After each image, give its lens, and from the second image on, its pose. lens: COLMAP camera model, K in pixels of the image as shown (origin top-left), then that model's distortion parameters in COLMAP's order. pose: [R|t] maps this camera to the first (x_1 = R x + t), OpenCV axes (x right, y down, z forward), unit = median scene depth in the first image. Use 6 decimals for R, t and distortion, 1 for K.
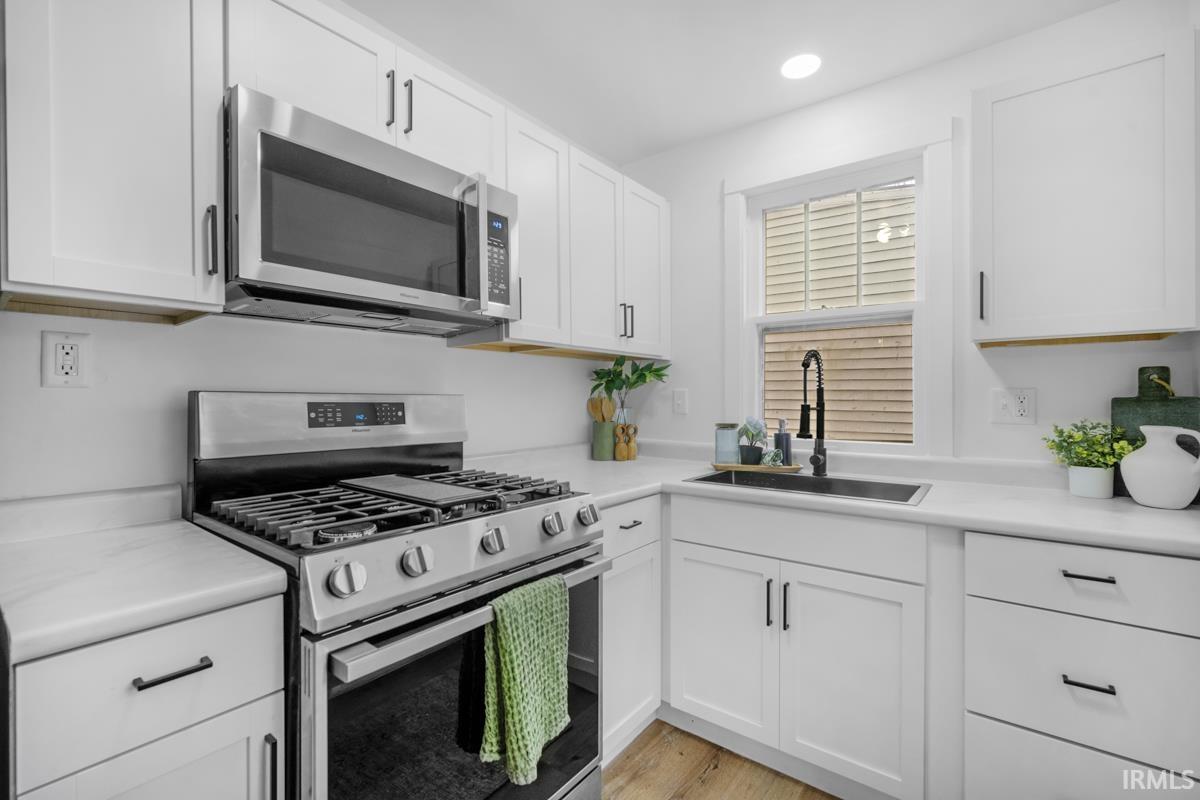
lens RADIAL K [[524.9, 0, 600.0], [0, 524.9, 400.0], [0, 0, 1]] dist [-0.011260, -0.000261]
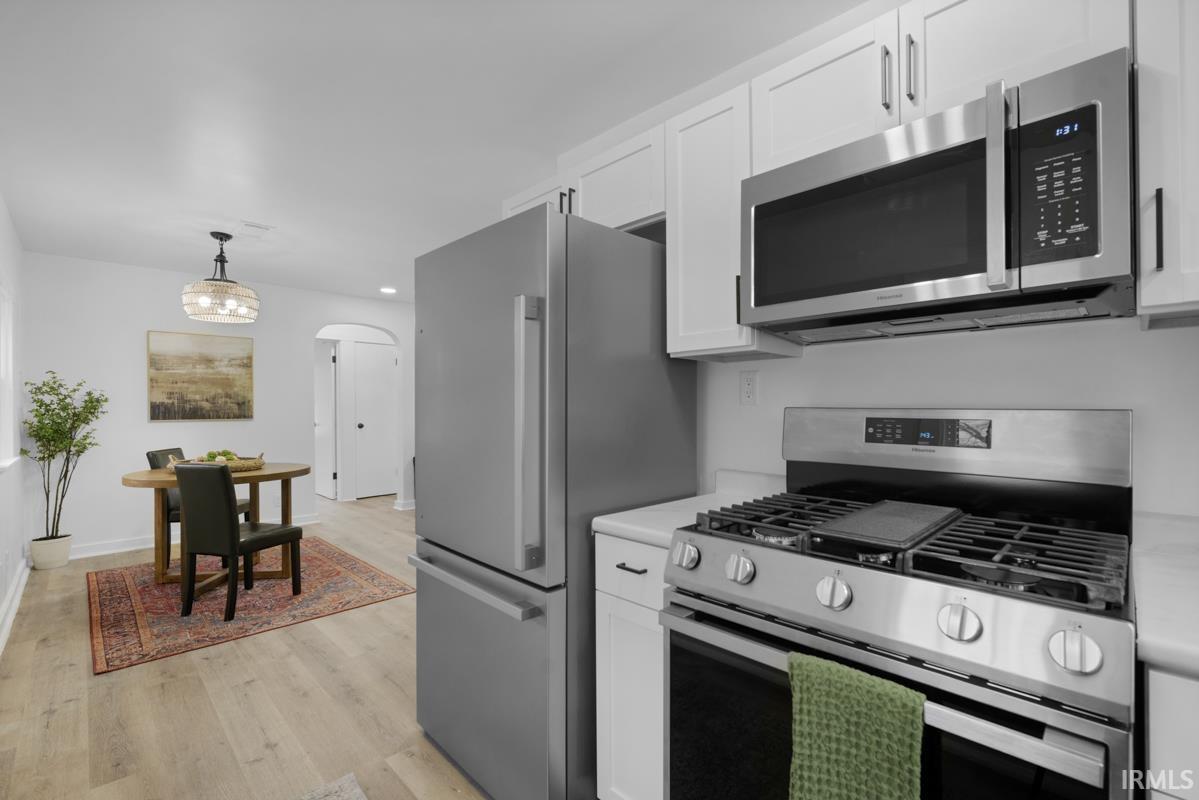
lens RADIAL K [[525.0, 0, 594.9], [0, 525.0, 416.3], [0, 0, 1]] dist [0.000157, 0.000361]
pose [[-0.124635, 0.021499, -0.991970, 0.601803], [0.001769, 0.999768, 0.021446, -0.023663], [0.992201, 0.000918, -0.124645, 0.678511]]
